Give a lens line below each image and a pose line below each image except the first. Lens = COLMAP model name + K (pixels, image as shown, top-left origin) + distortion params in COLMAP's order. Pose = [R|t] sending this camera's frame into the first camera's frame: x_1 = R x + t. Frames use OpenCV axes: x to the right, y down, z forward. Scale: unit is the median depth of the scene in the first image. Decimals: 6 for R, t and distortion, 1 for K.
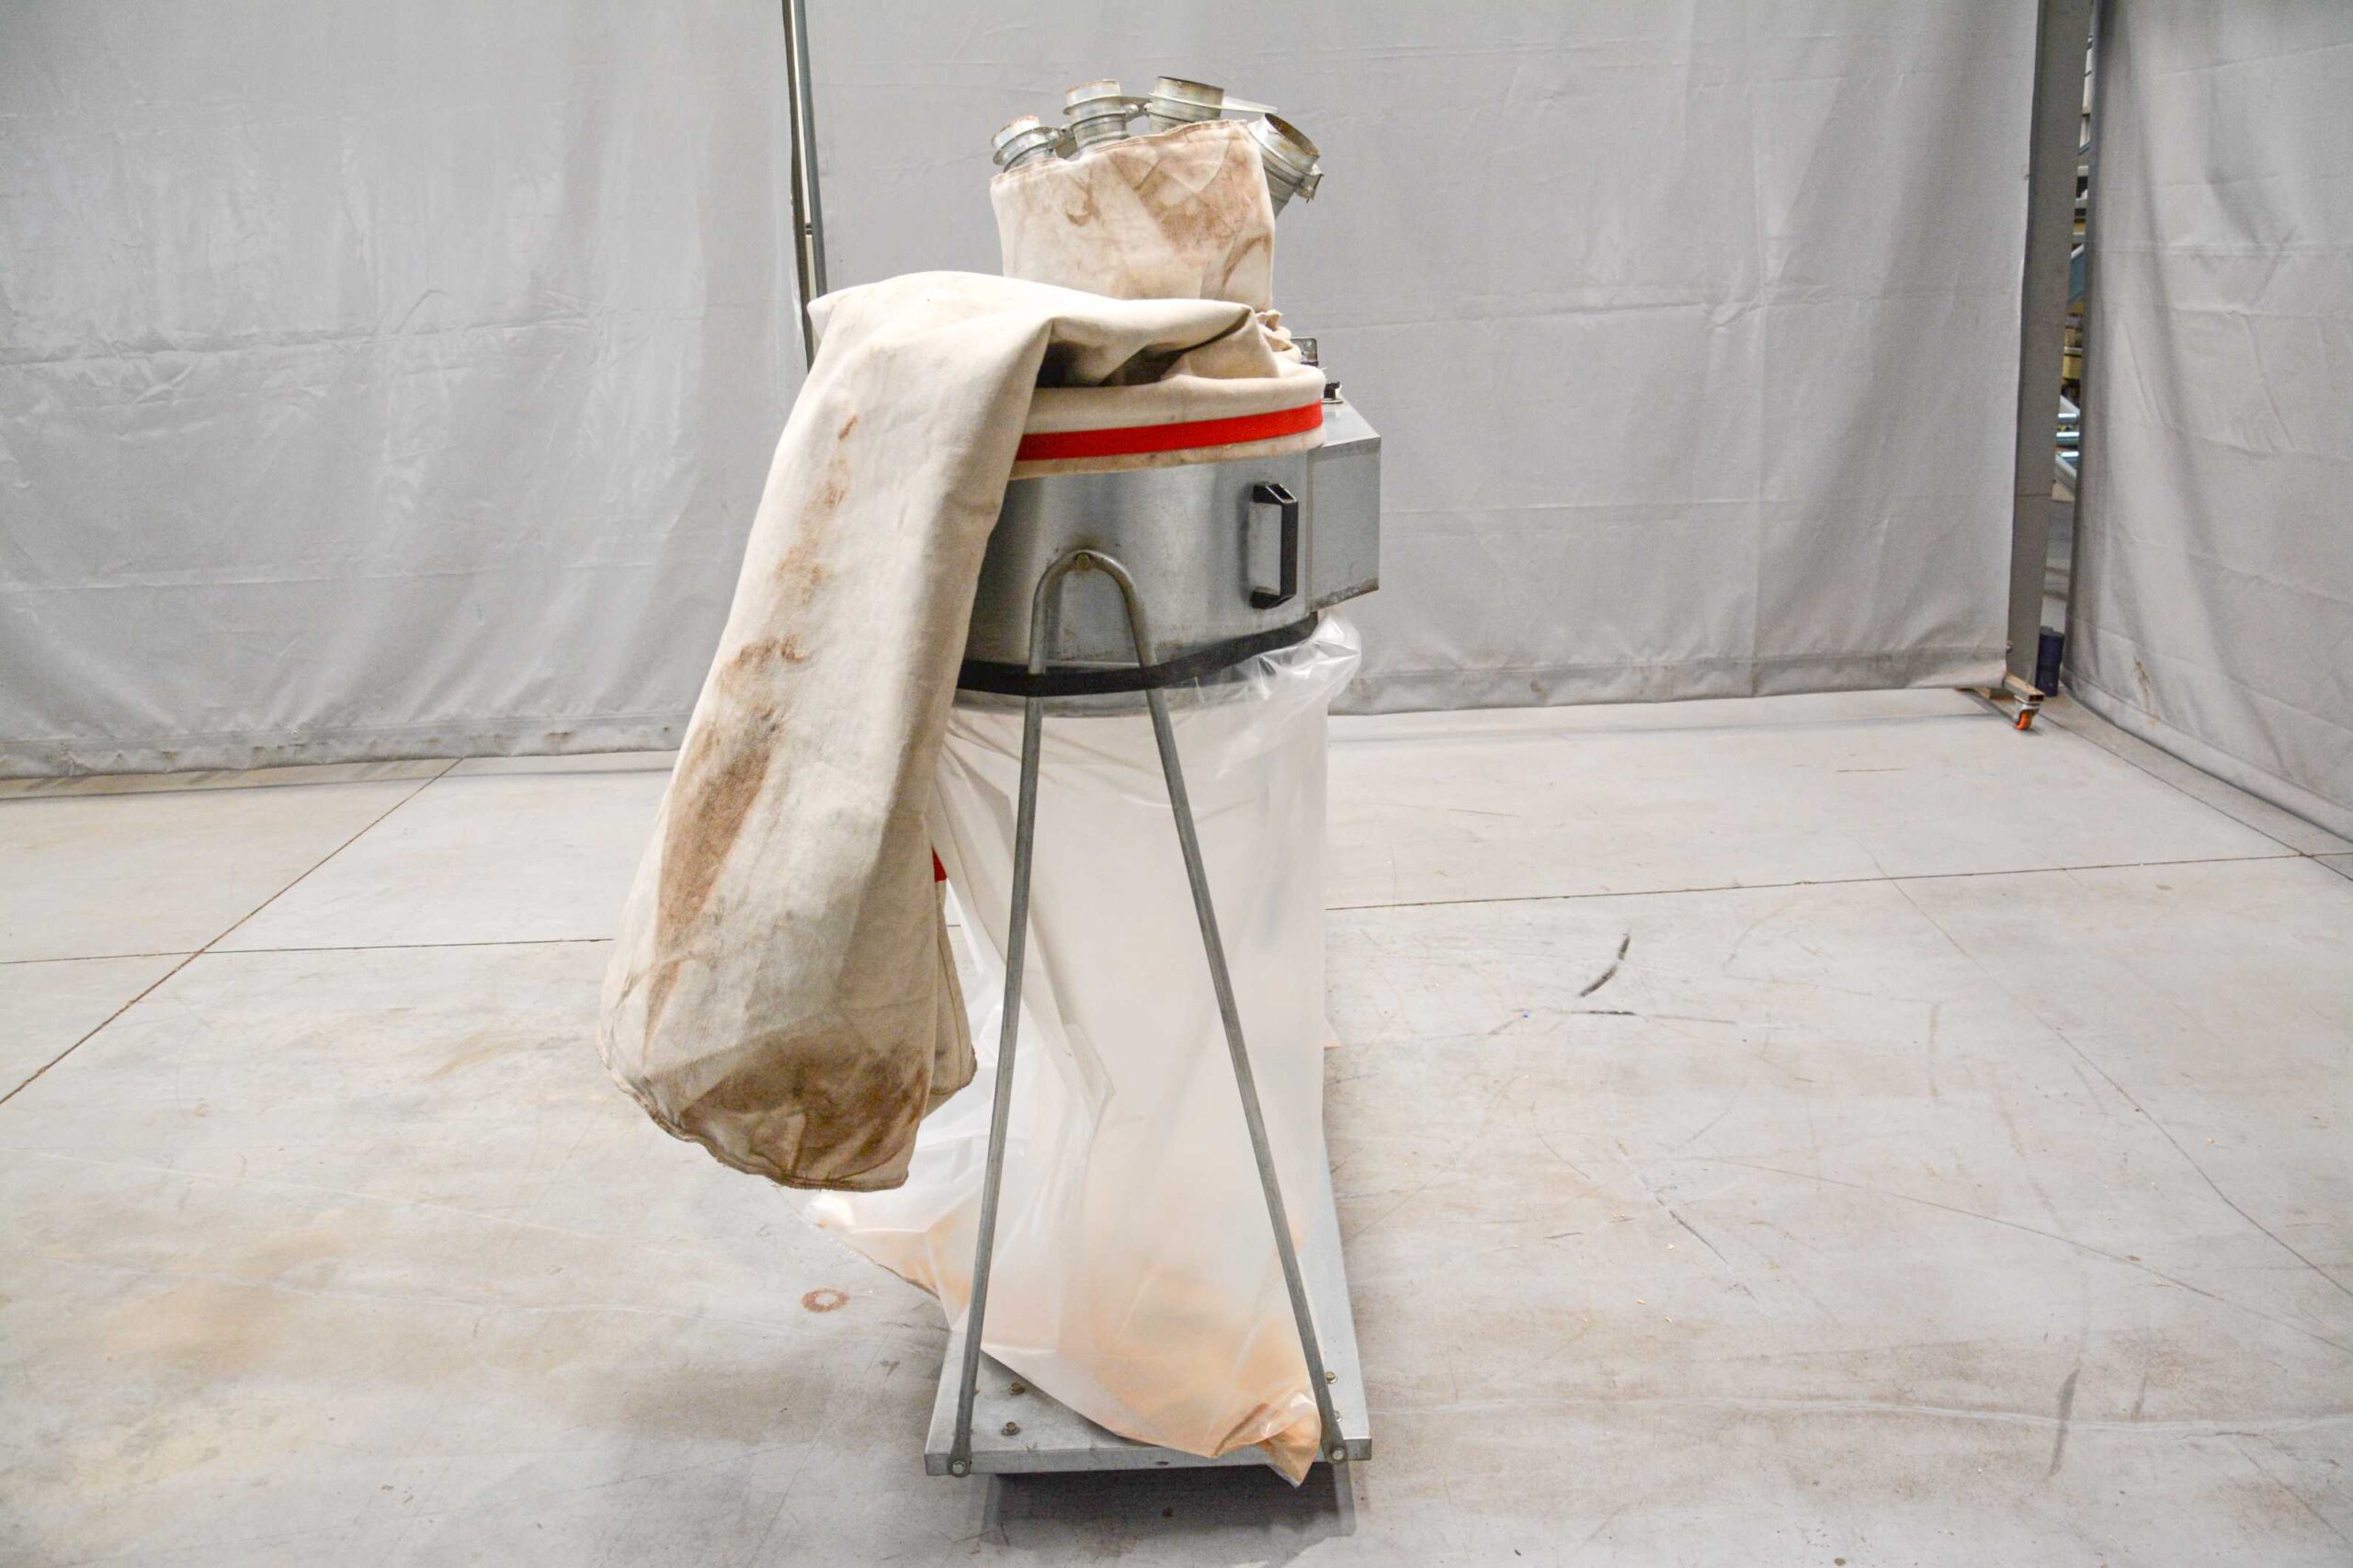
lens RADIAL K [[1839.8, 0, 1176.5], [0, 1839.8, 784.0], [0, 0, 1]] dist [-0.114435, 0.003992]
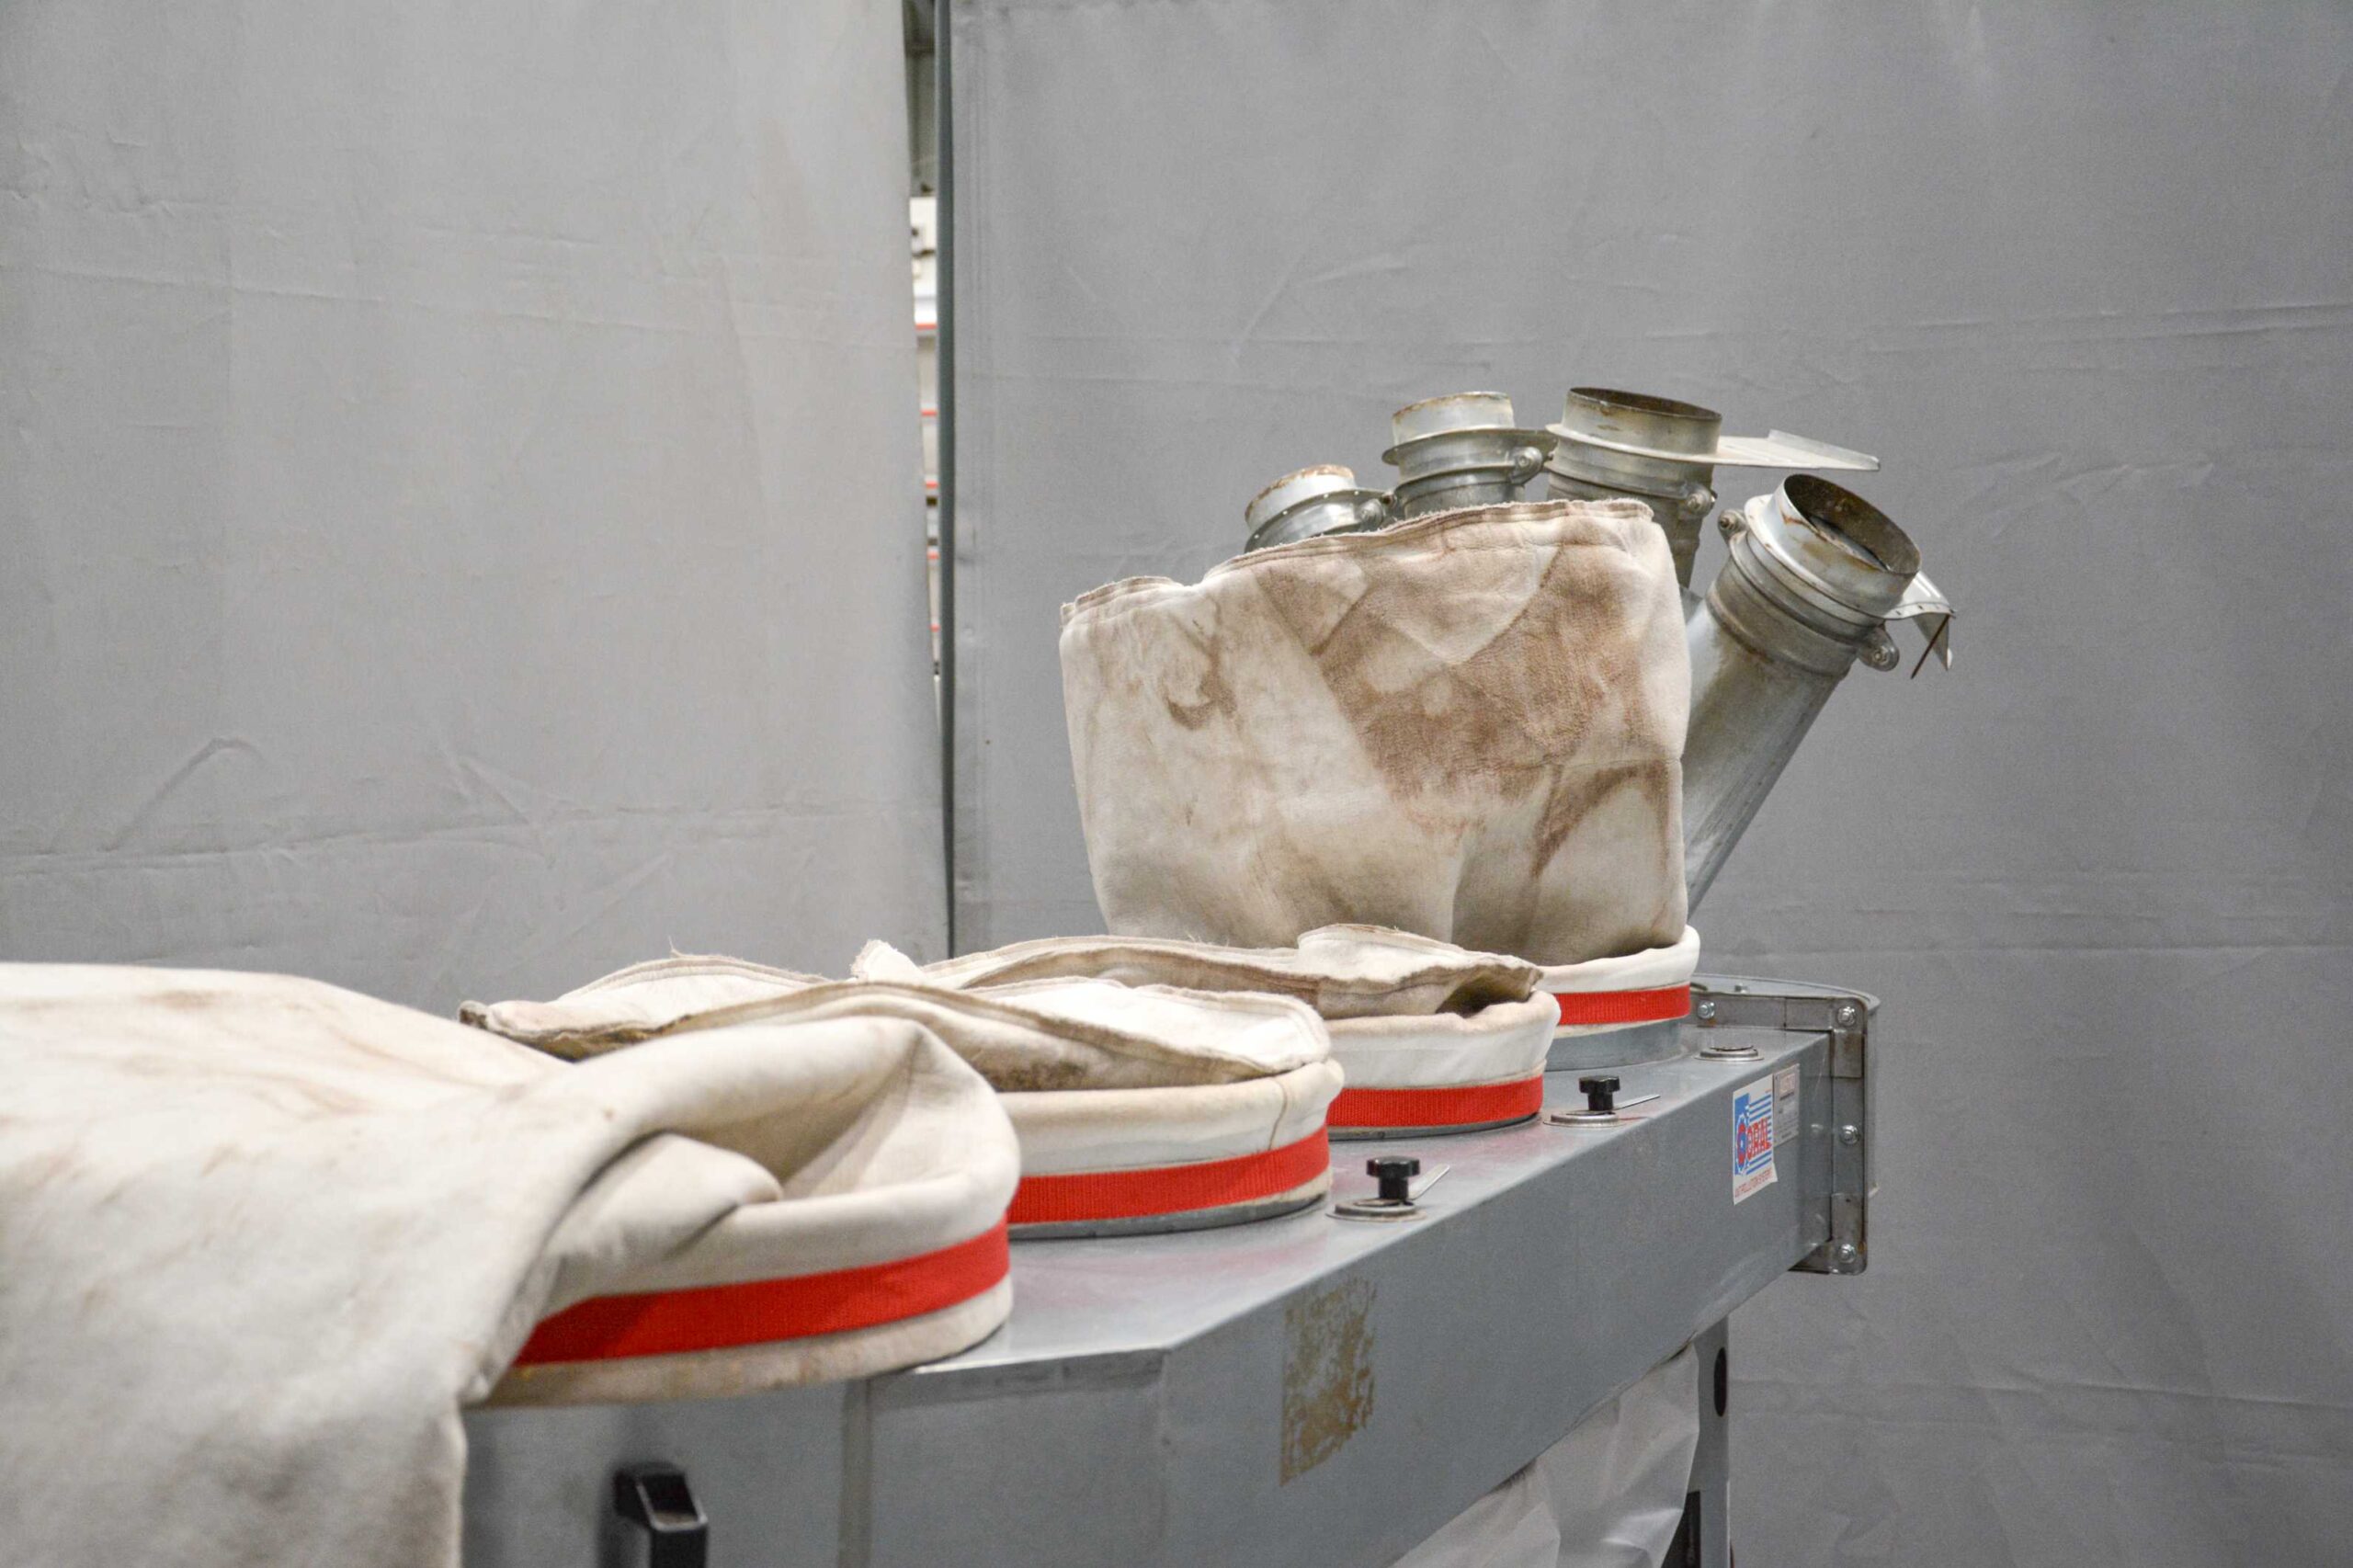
lens RADIAL K [[3937.4, 0, 1176.5], [0, 3937.4, 784.0], [0, 0, 1]] dist [0.019513, 0.101007]
pose [[0.946733, 0.046704, -0.318616, 0.247683], [-0.125375, 0.964816, -0.231110, -0.072843], [0.296612, 0.258746, 0.919278, 0.125504]]
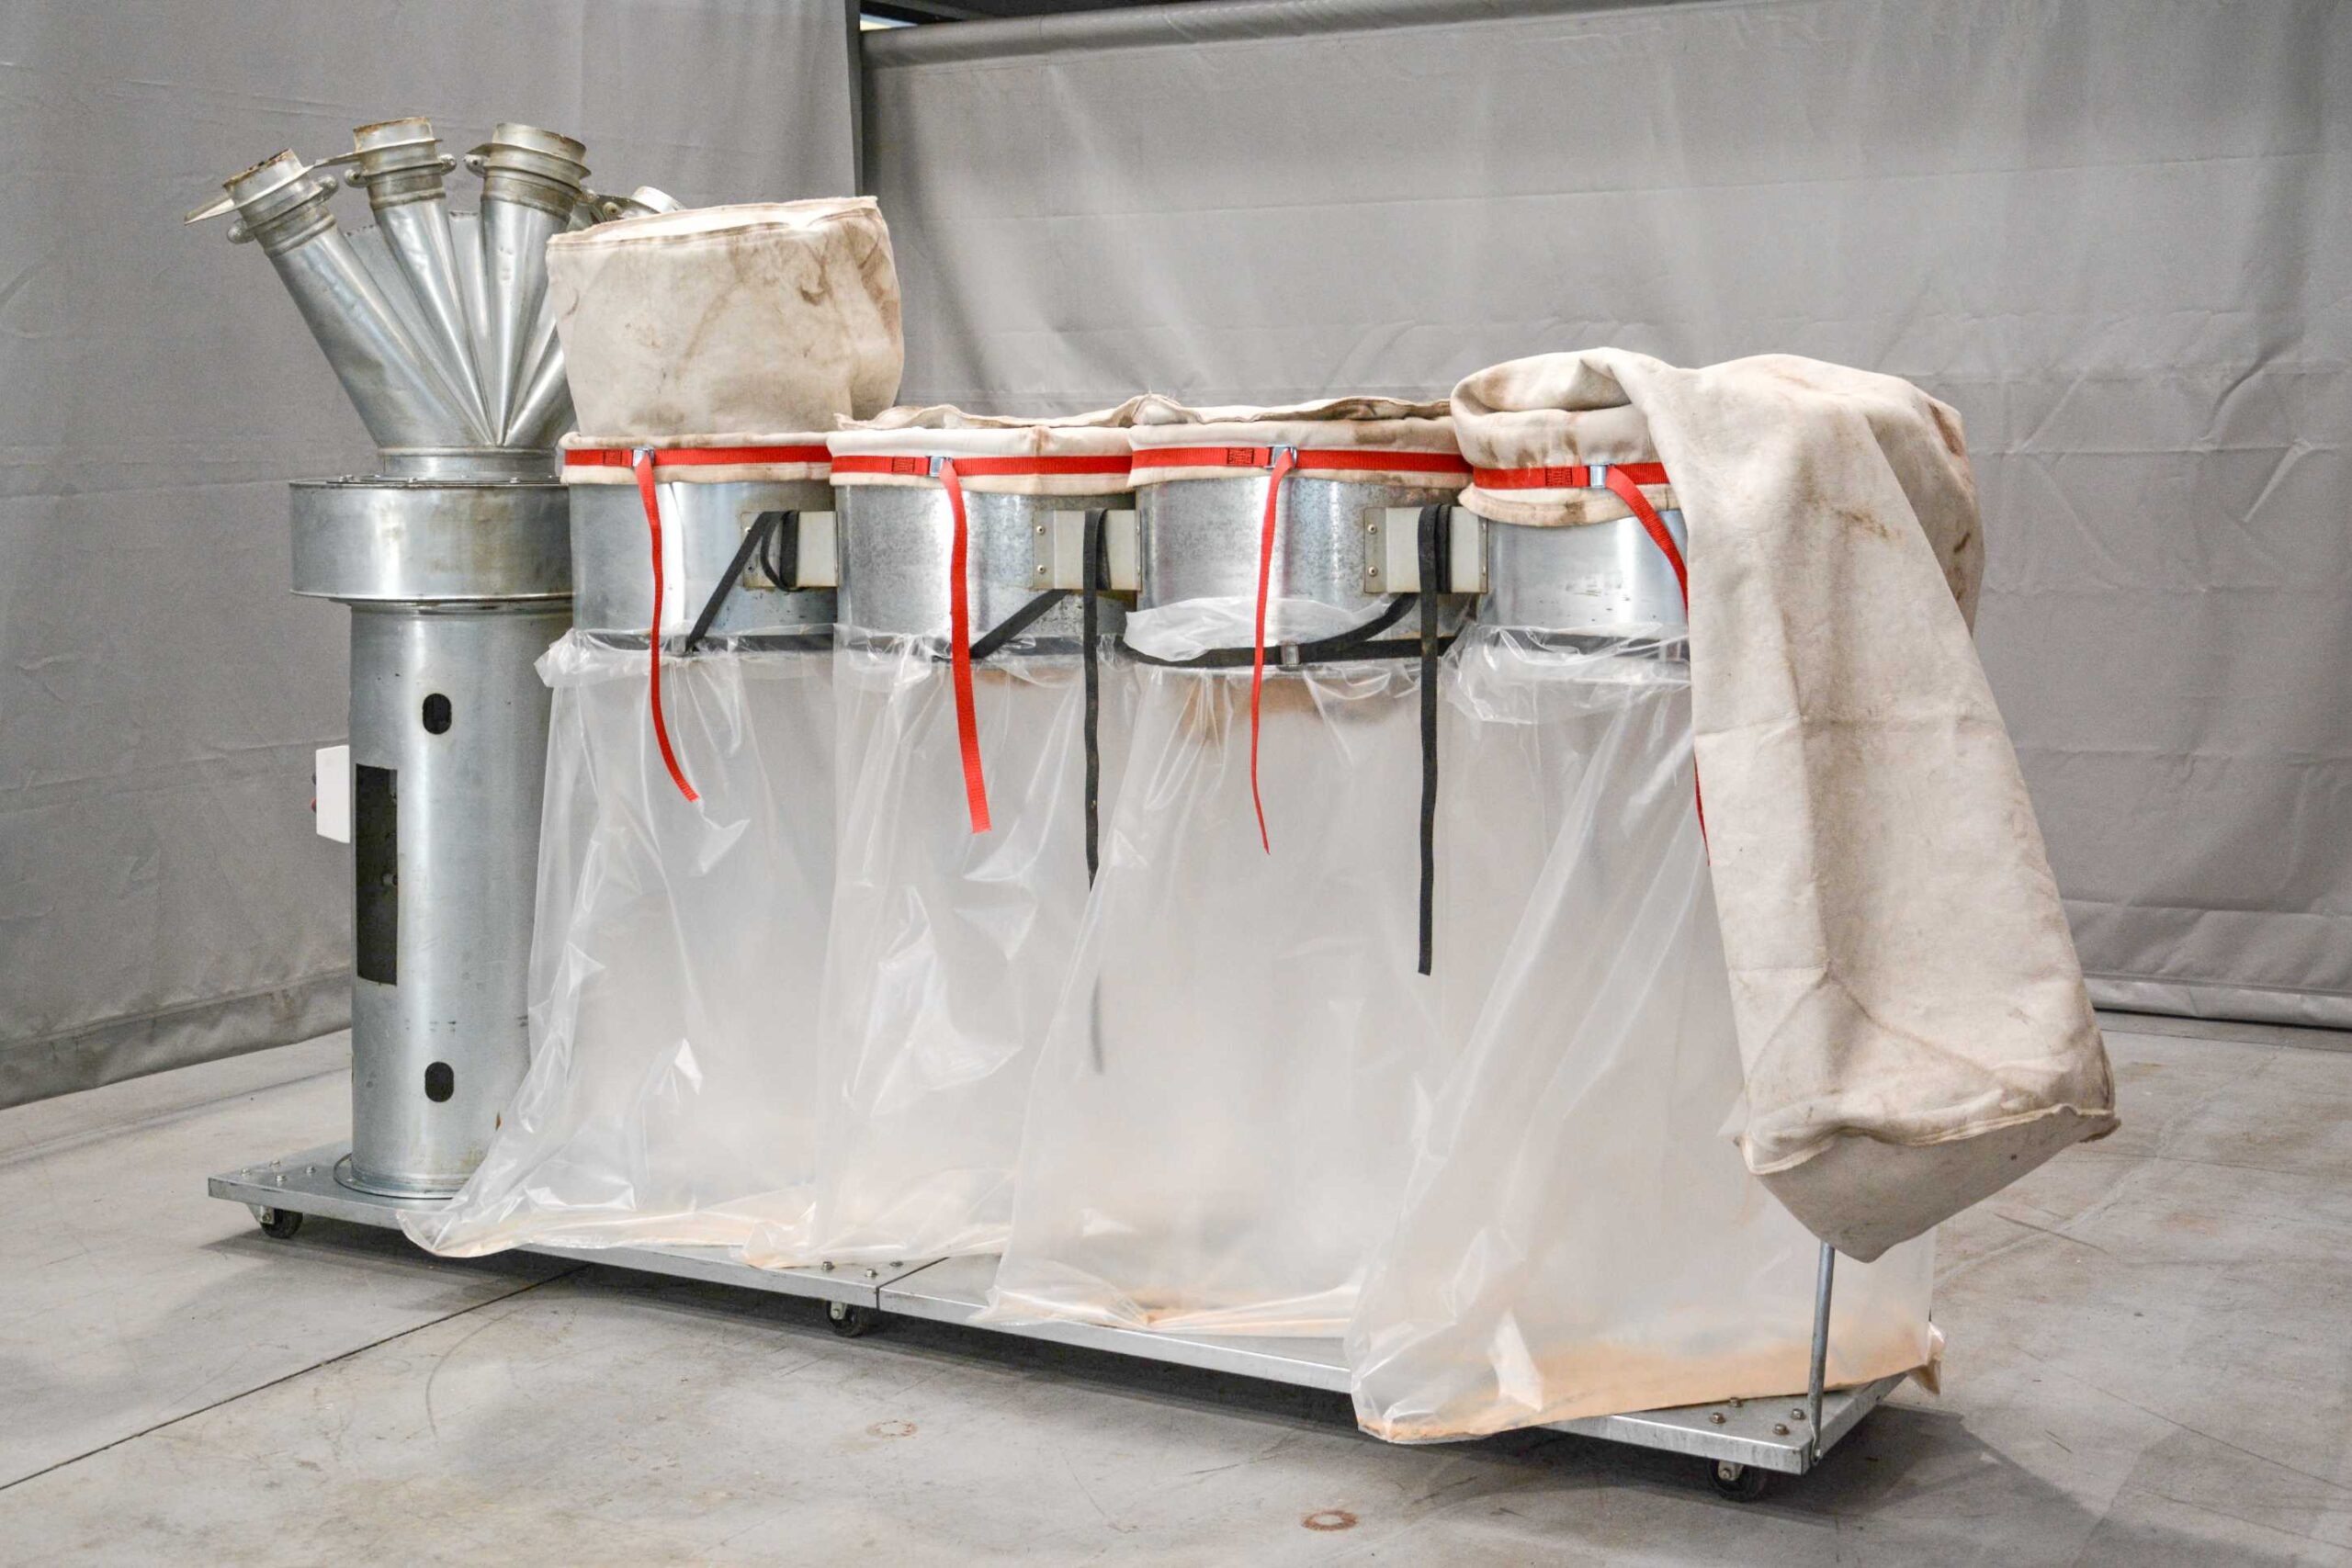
lens RADIAL K [[3005.1, 0, 1176.3], [0, 3005.1, 630.5], [0, 0, 1]] dist [0.017229, 0.247066]
pose [[0.524590, -0.020887, 0.851099, -1.125562], [0.225867, 0.967289, -0.115479, 0.029423], [-0.820847, 0.252814, 0.512148, 0.206476]]
